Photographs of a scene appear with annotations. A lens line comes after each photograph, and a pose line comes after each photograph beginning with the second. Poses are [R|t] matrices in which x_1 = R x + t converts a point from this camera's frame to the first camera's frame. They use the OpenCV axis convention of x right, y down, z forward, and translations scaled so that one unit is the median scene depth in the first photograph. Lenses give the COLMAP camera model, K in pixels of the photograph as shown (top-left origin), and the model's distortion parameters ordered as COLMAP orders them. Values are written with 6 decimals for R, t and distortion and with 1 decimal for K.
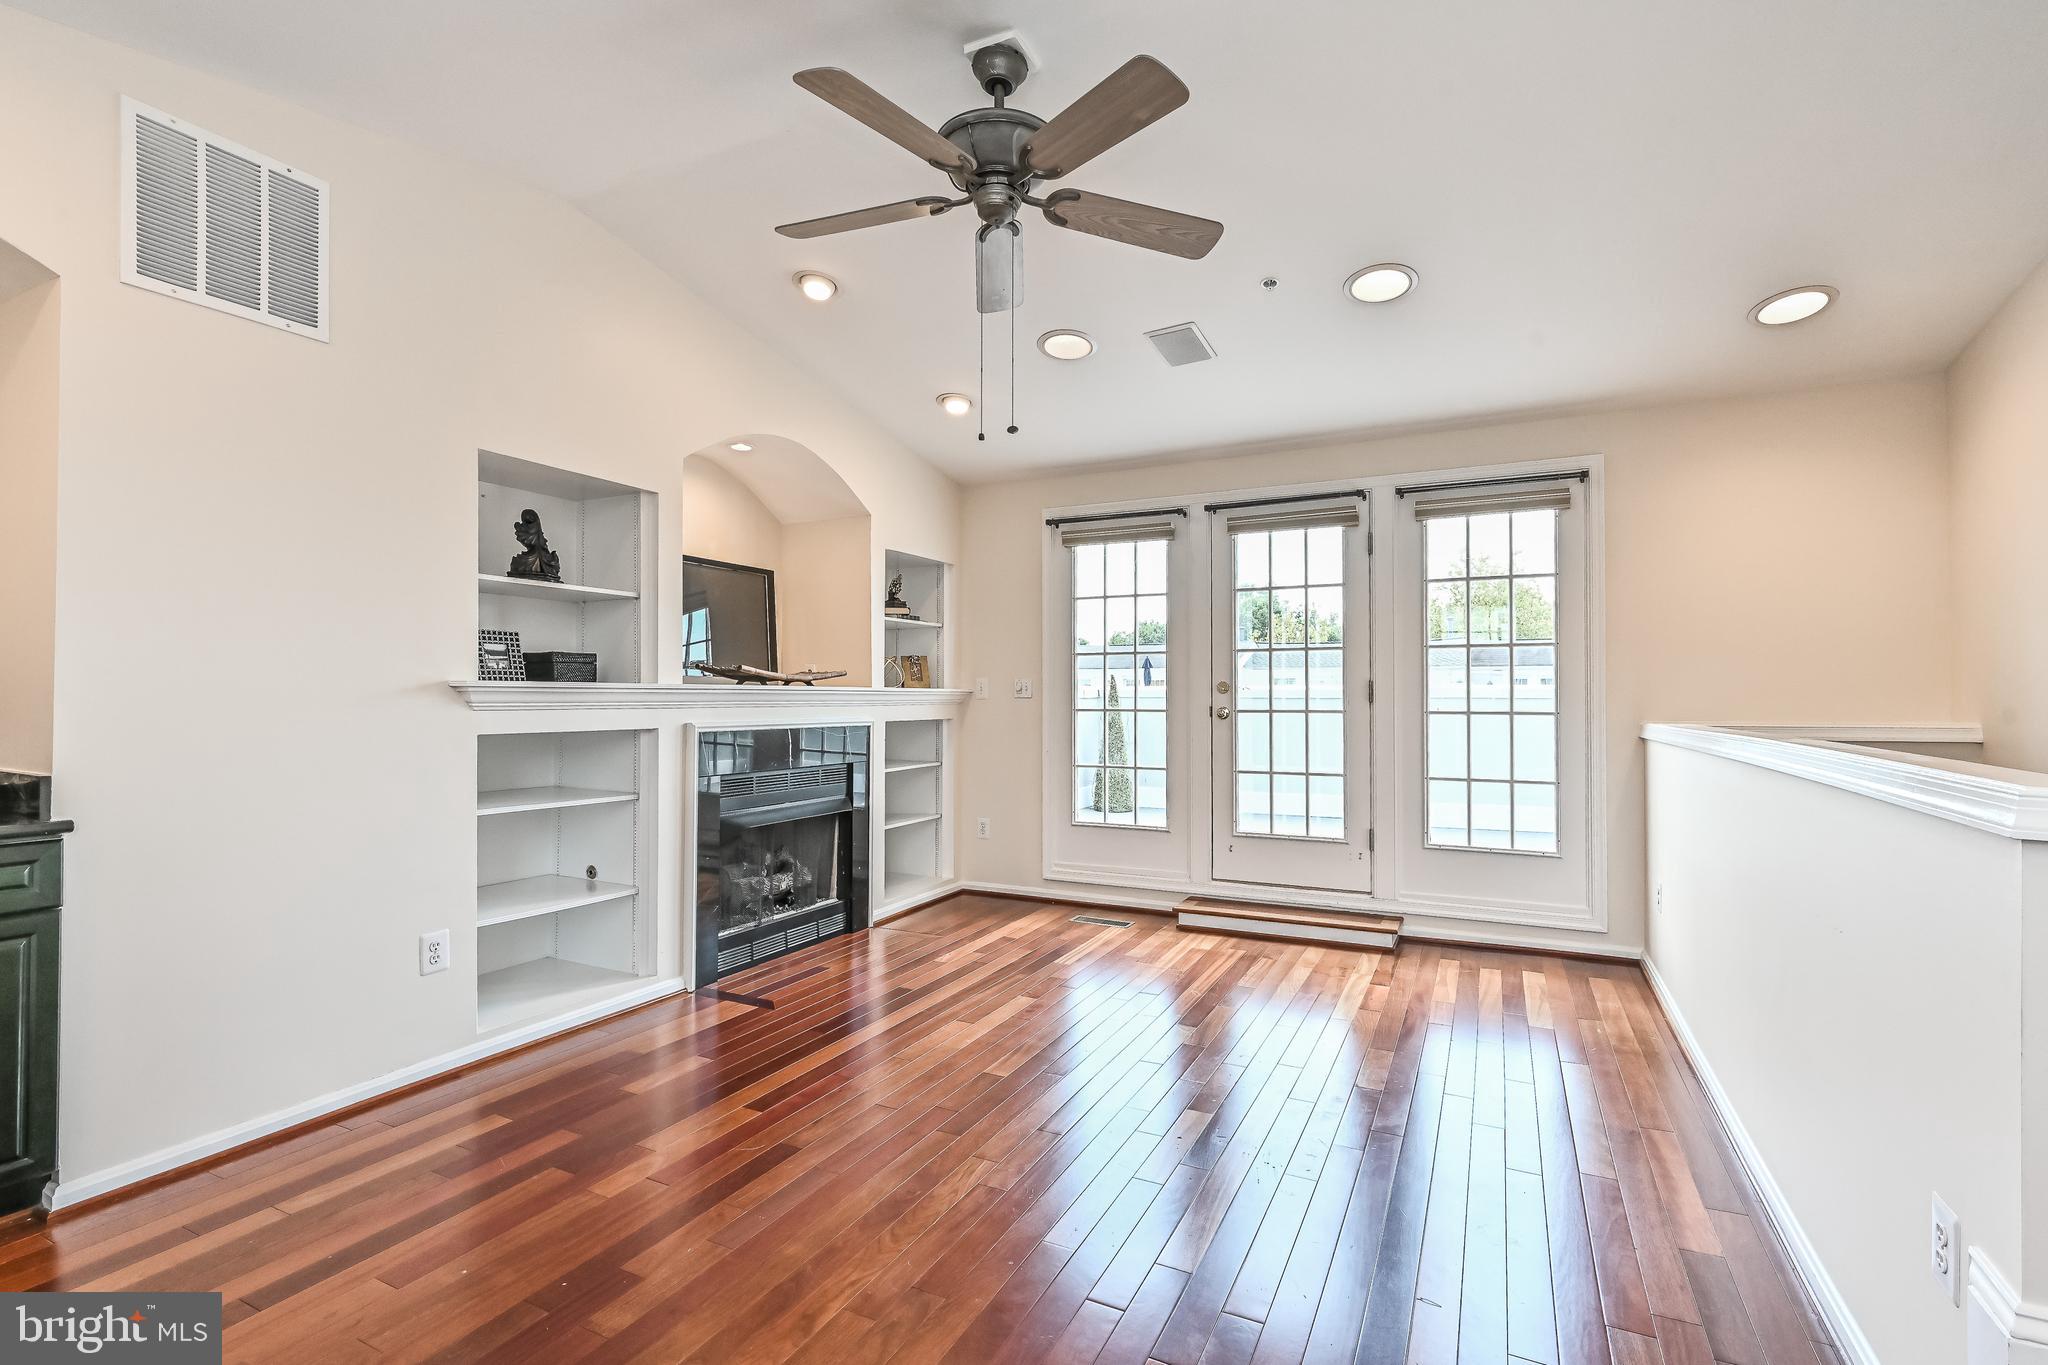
lens RADIAL K [[948.7, 0, 1025.8], [0, 948.7, 687.5], [0, 0, 1]] dist [-0.001910, 0.000064]
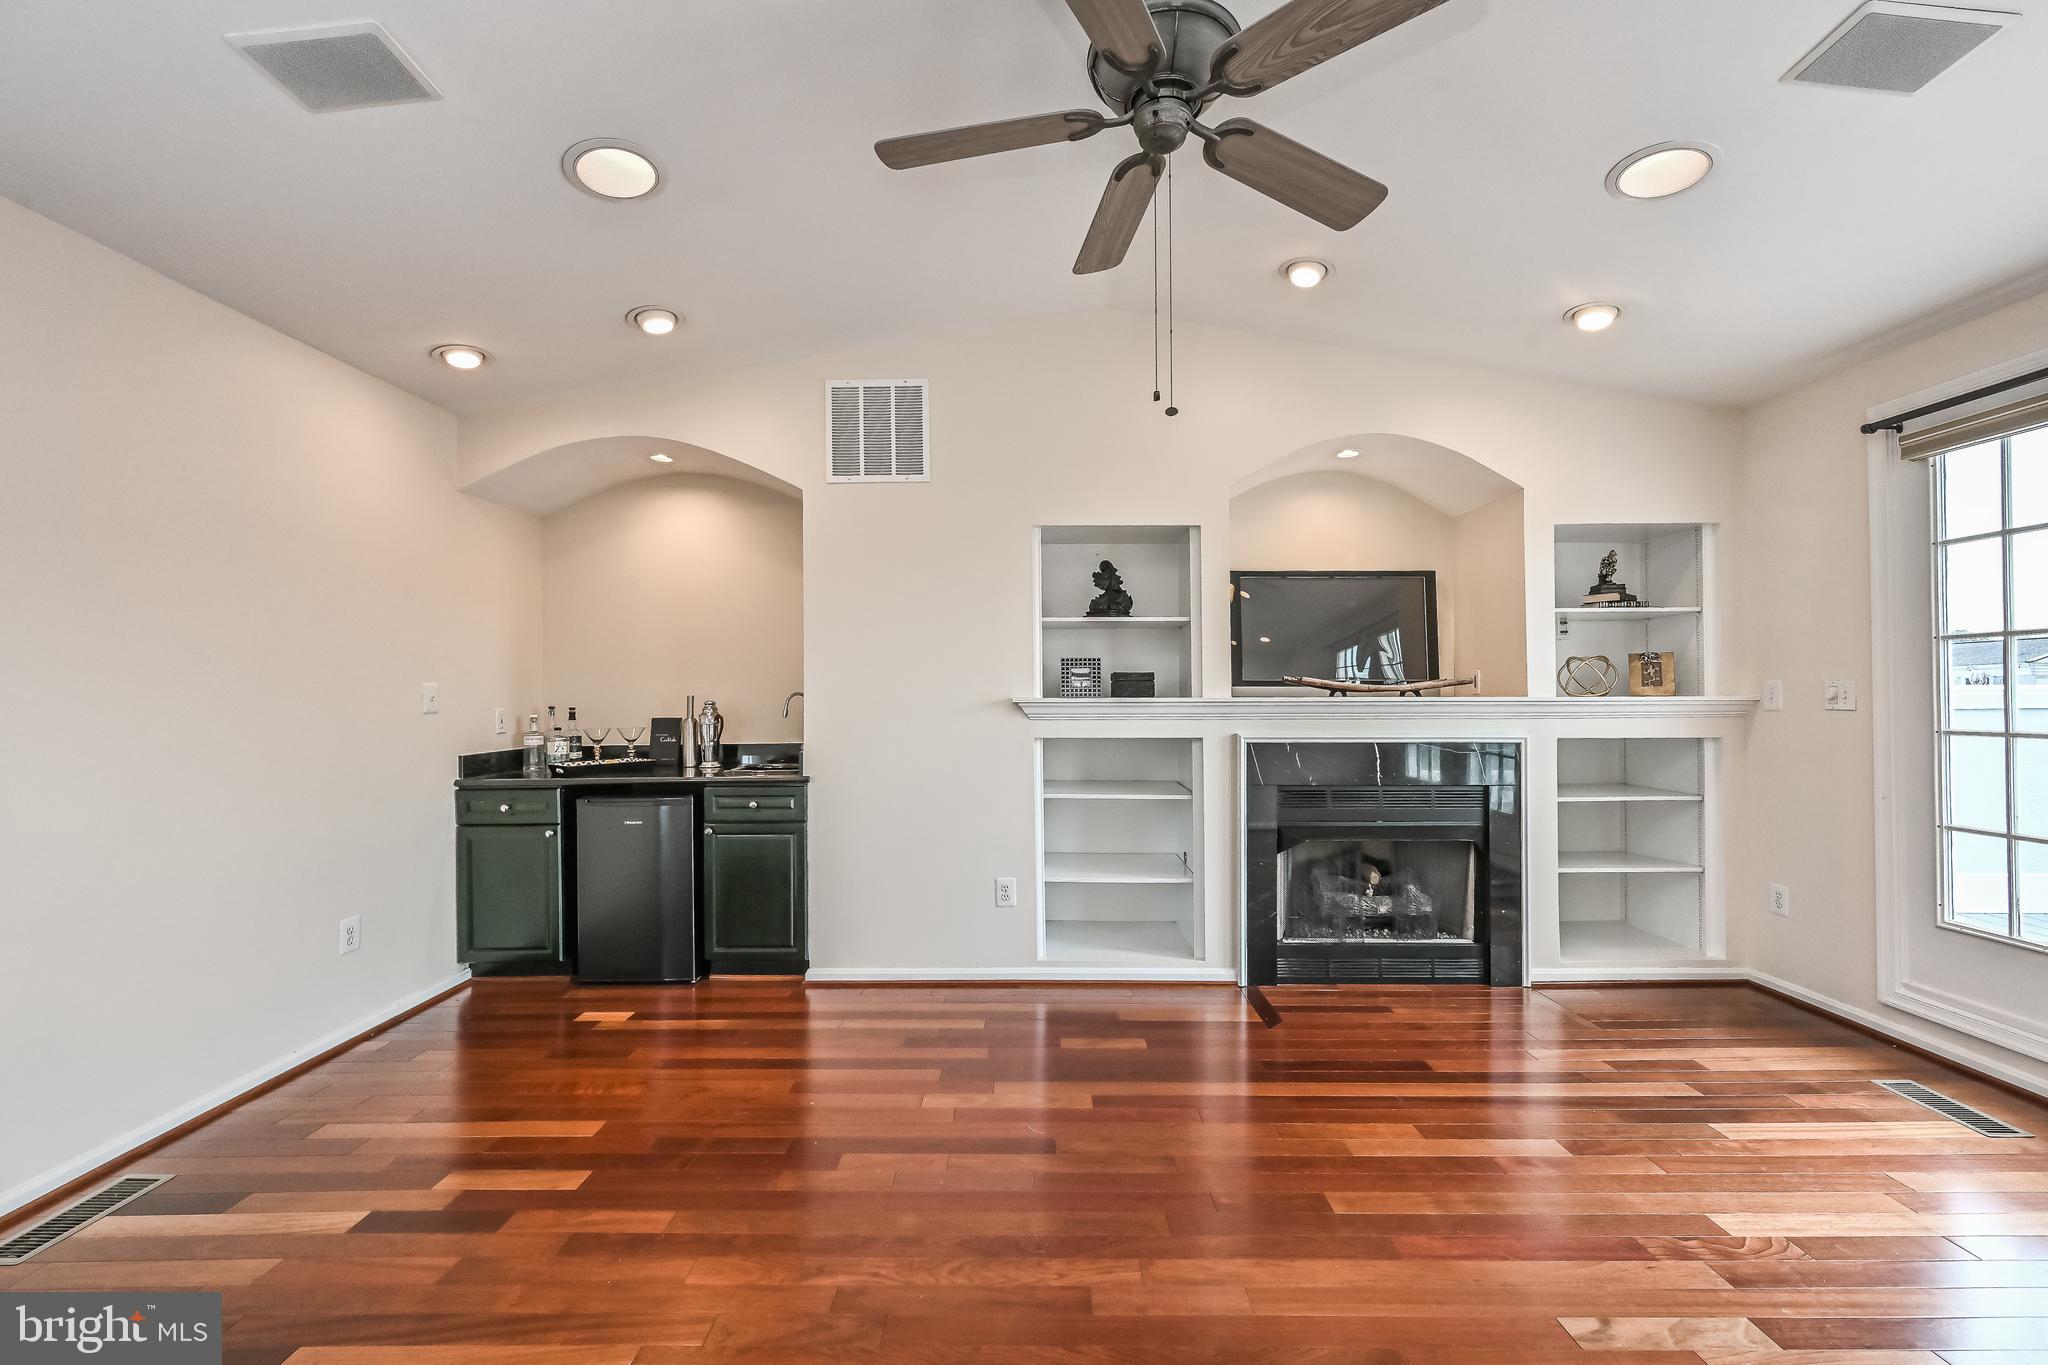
lens RADIAL K [[817.2, 0, 1026.7], [0, 817.2, 690.2], [0, 0, 1]] dist [0.001933, -0.000843]
pose [[0.441701, -0.007805, -0.897128, 0.338833], [0.013501, 0.999907, -0.002052, -0.012118], [0.897061, -0.011206, 0.441765, 0.351764]]
